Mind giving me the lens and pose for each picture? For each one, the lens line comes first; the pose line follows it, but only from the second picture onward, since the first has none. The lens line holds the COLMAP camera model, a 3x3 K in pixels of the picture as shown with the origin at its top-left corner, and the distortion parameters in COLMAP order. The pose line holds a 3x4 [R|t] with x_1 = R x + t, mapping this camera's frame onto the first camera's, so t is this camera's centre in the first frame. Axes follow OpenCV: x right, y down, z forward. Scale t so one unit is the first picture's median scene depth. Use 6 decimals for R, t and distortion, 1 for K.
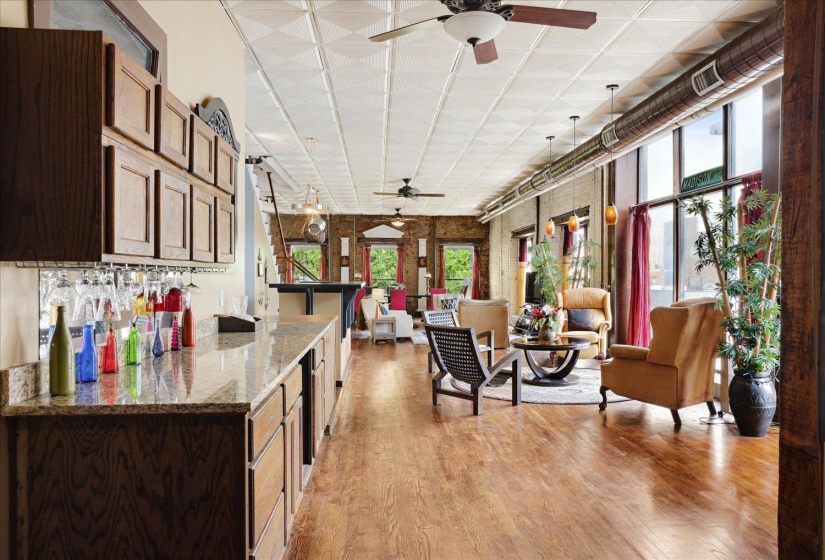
lens RADIAL K [[569.9, 0, 431.1], [0, 569.9, 291.2], [0, 0, 1]] dist [0.000045, -0.000211]
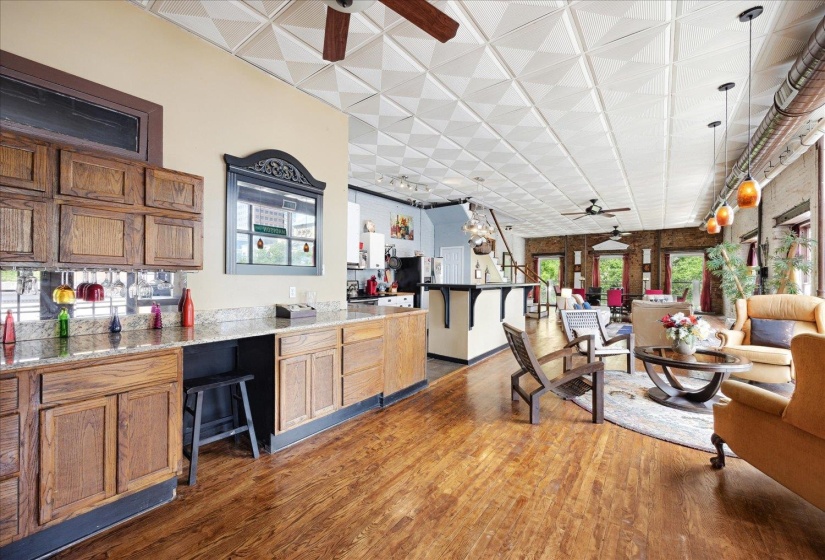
lens RADIAL K [[329.7, 0, 412.5], [0, 329.7, 280.0], [0, 0, 1]] dist [-0.001005, -0.000156]
pose [[0.737862, 0.008297, -0.674901, 0.148256], [-0.023585, 0.999631, -0.013496, -0.005821], [0.674540, 0.025875, 0.737785, 0.217815]]
